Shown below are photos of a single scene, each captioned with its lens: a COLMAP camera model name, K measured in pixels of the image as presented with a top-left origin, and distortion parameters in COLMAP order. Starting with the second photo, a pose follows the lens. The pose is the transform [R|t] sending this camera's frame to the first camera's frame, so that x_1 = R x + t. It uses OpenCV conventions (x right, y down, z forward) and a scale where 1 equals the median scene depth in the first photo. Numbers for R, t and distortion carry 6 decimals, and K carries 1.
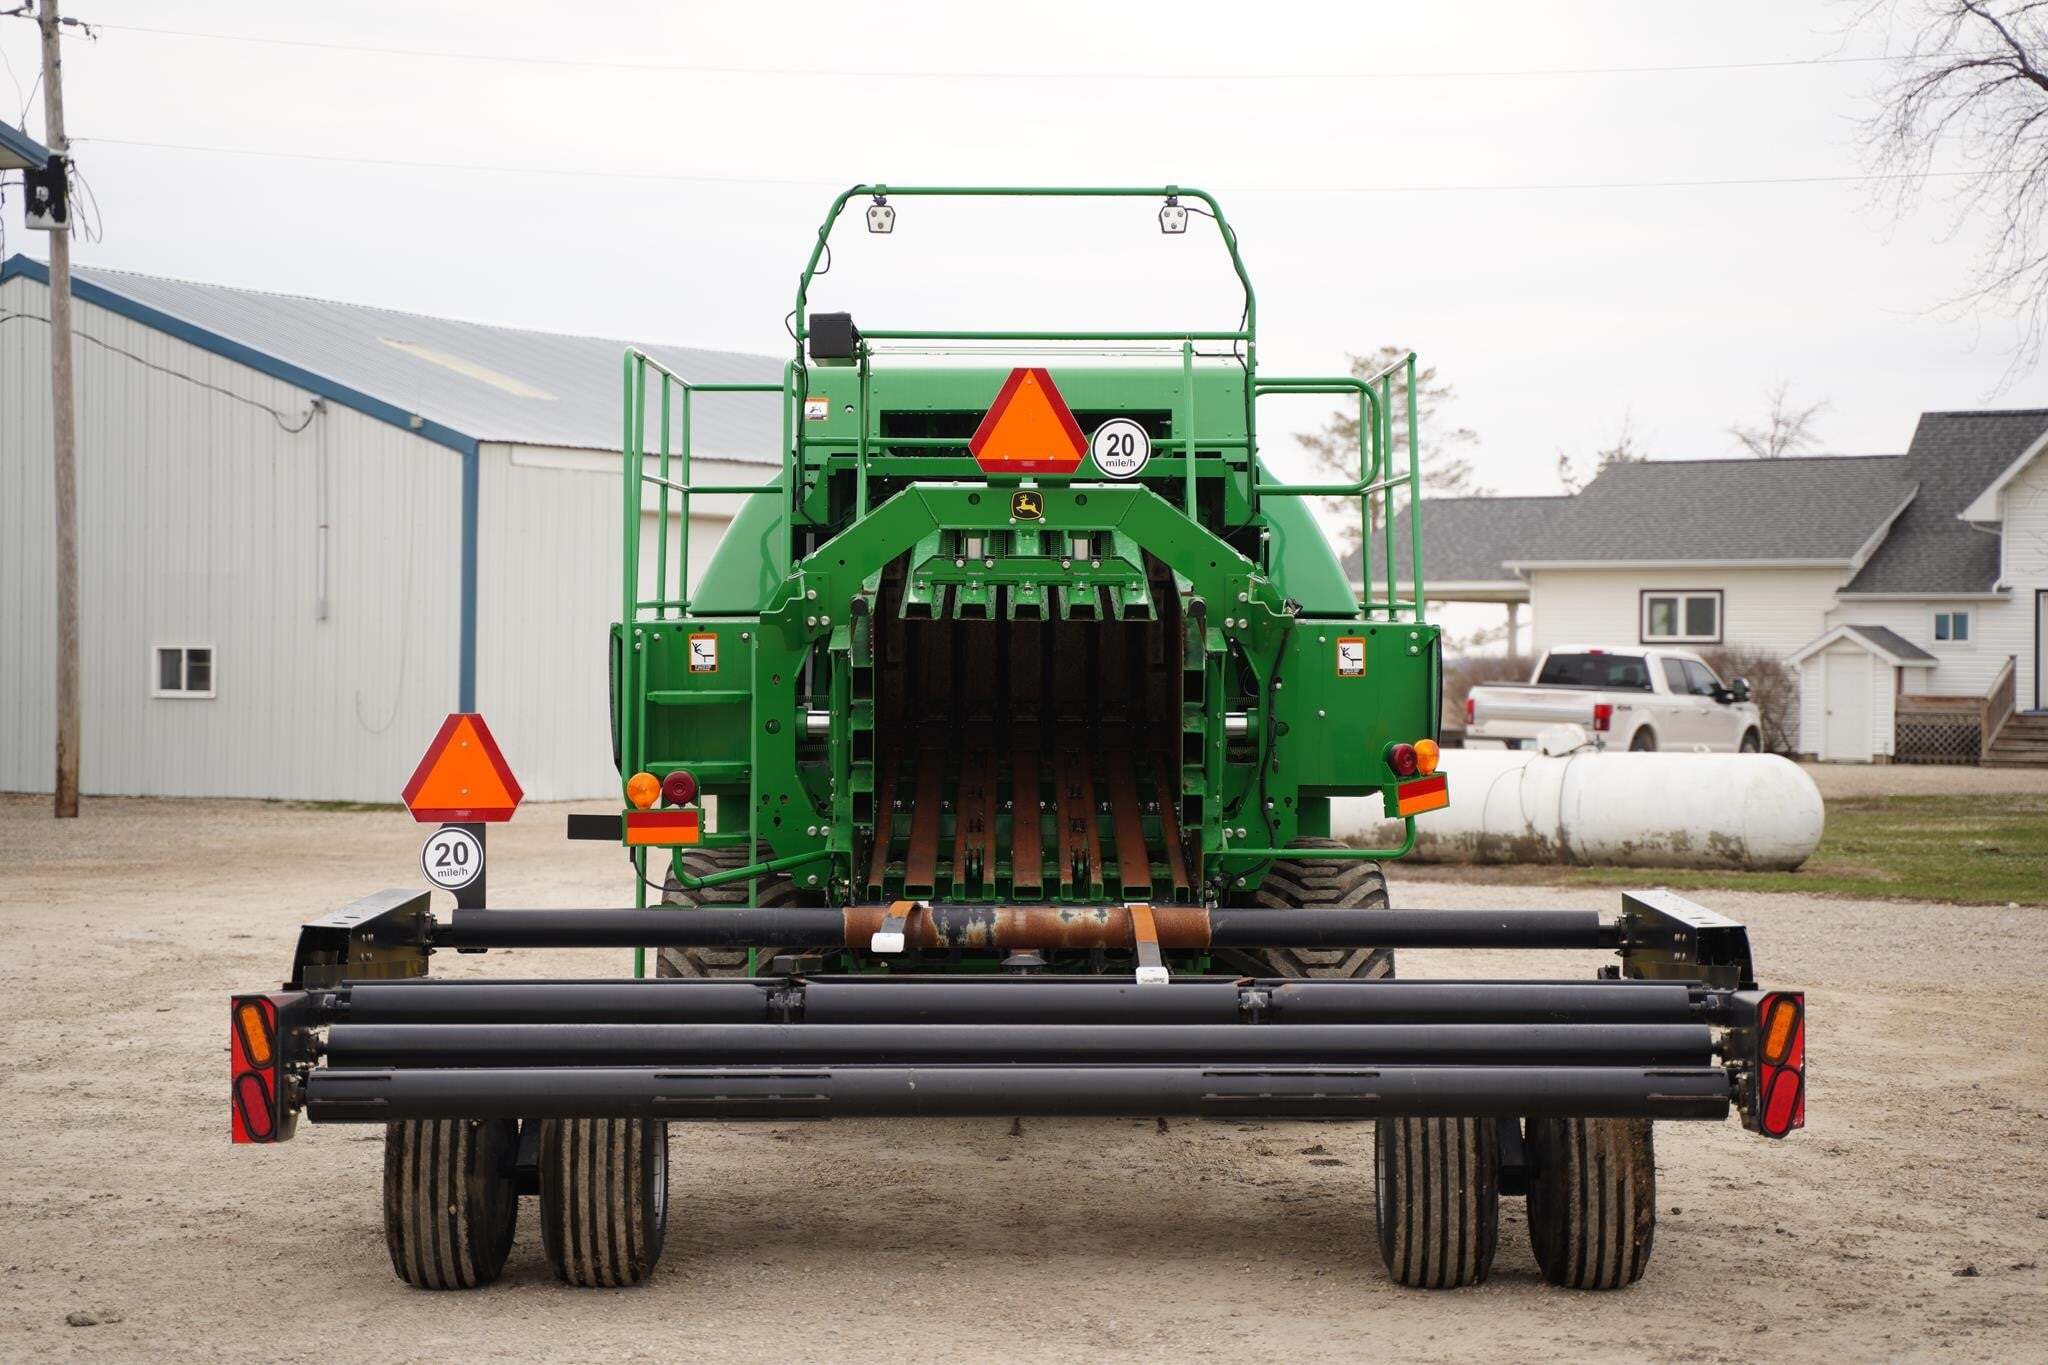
lens RADIAL K [[4293.9, 0, 1024.0], [0, 4293.9, 682.5], [0, 0, 1]] dist [0.327526, 0.027408]
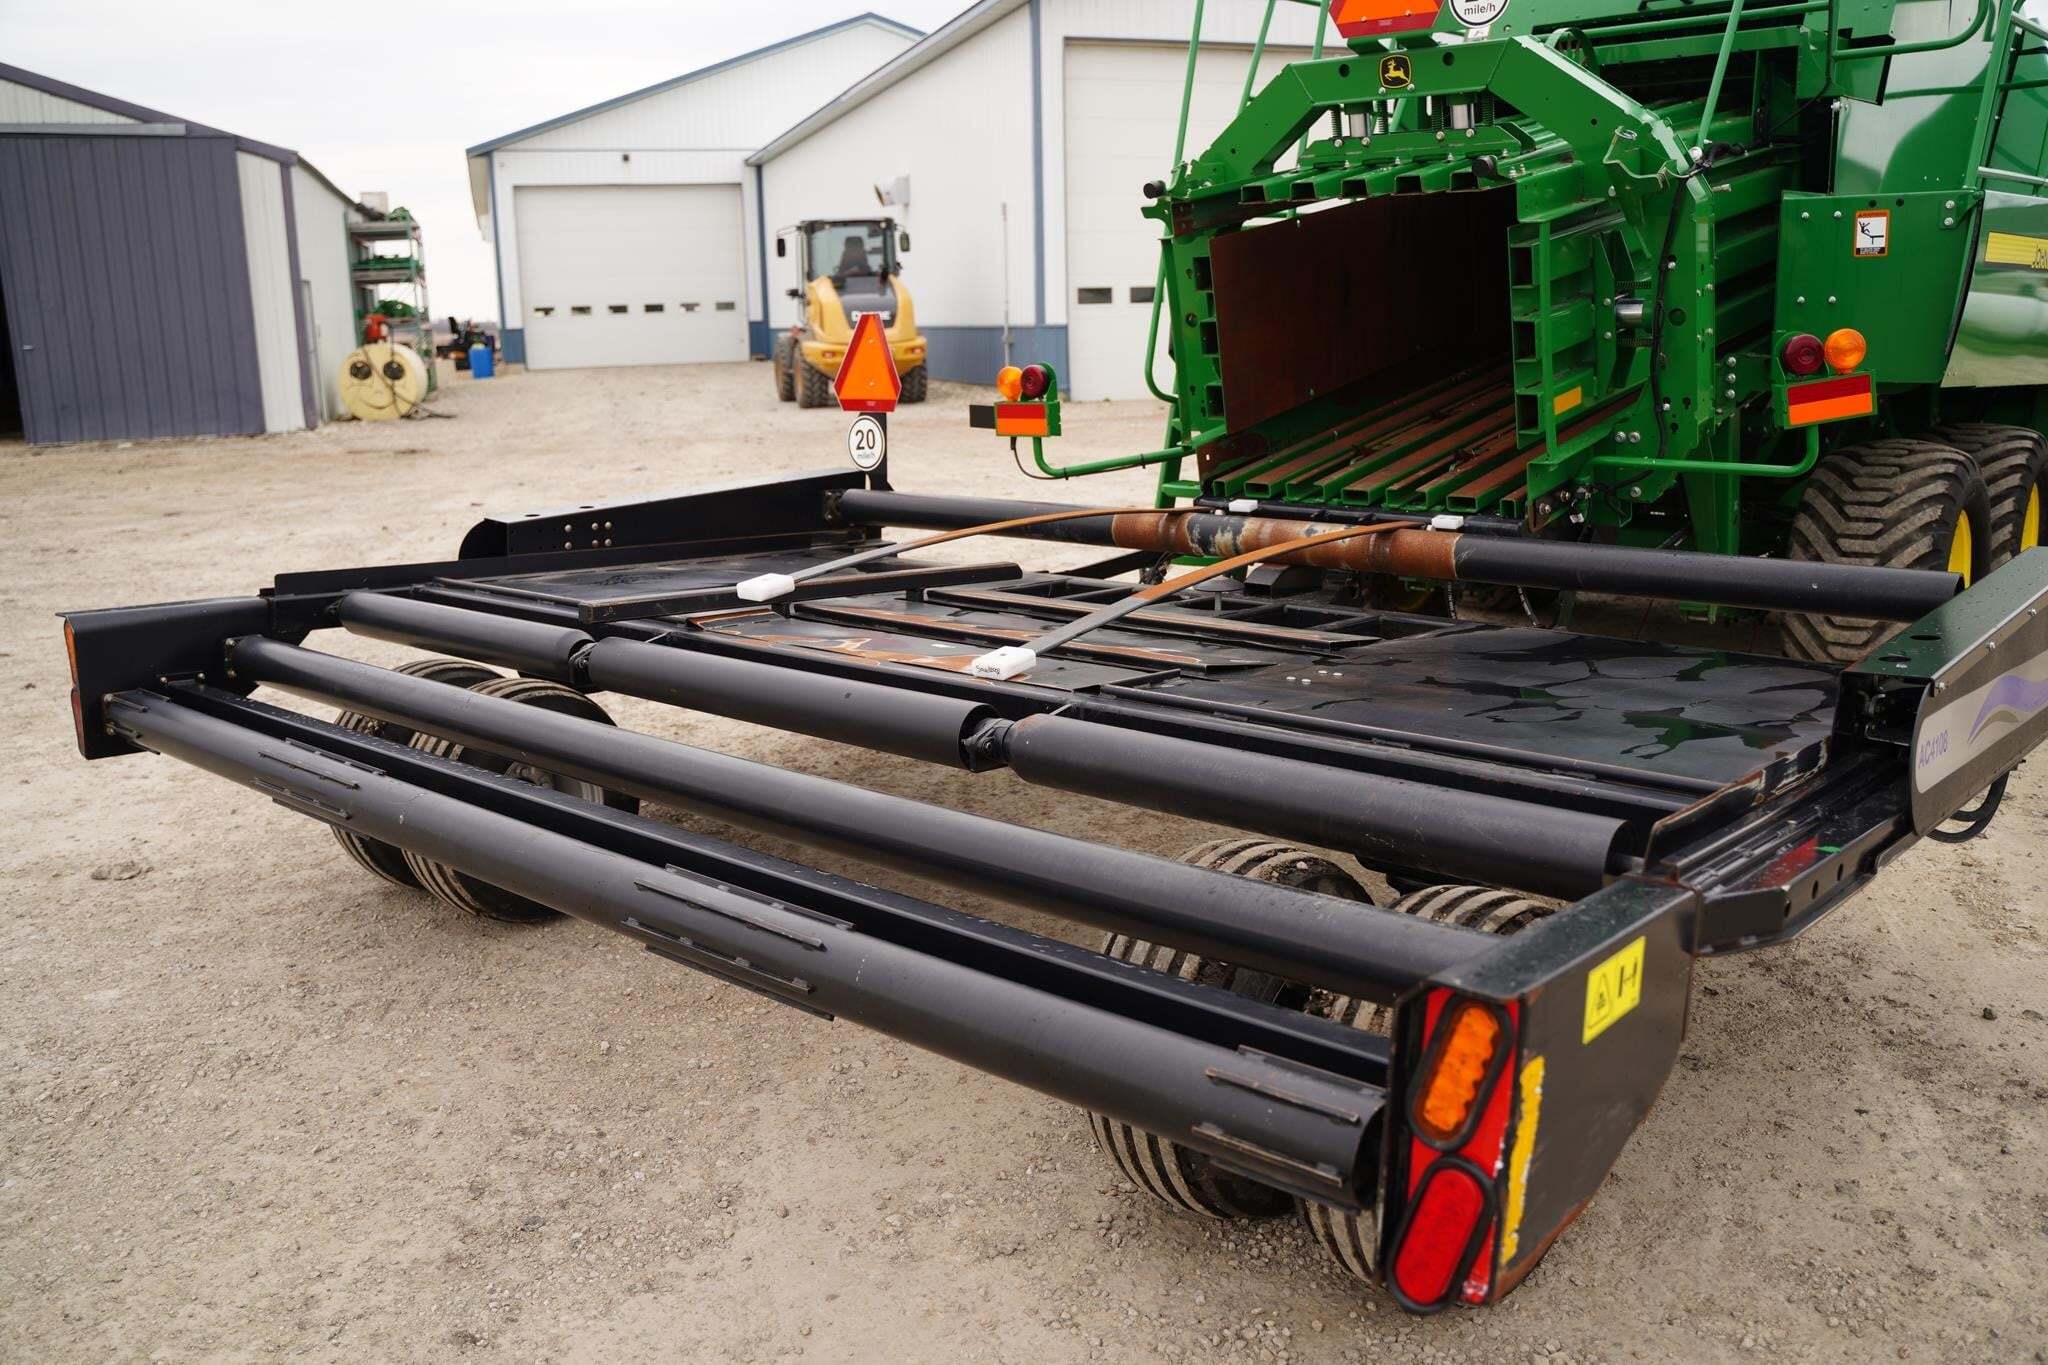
lens RADIAL K [[1668.3, 0, 1024.0], [0, 1668.3, 682.5], [0, 0, 1]] dist [-0.121333, 0.099039]
pose [[0.749371, 0.123844, -0.650465, 0.184243], [0.024295, 0.976549, 0.213918, 0.009298], [0.661704, -0.176107, 0.728789, 0.673032]]
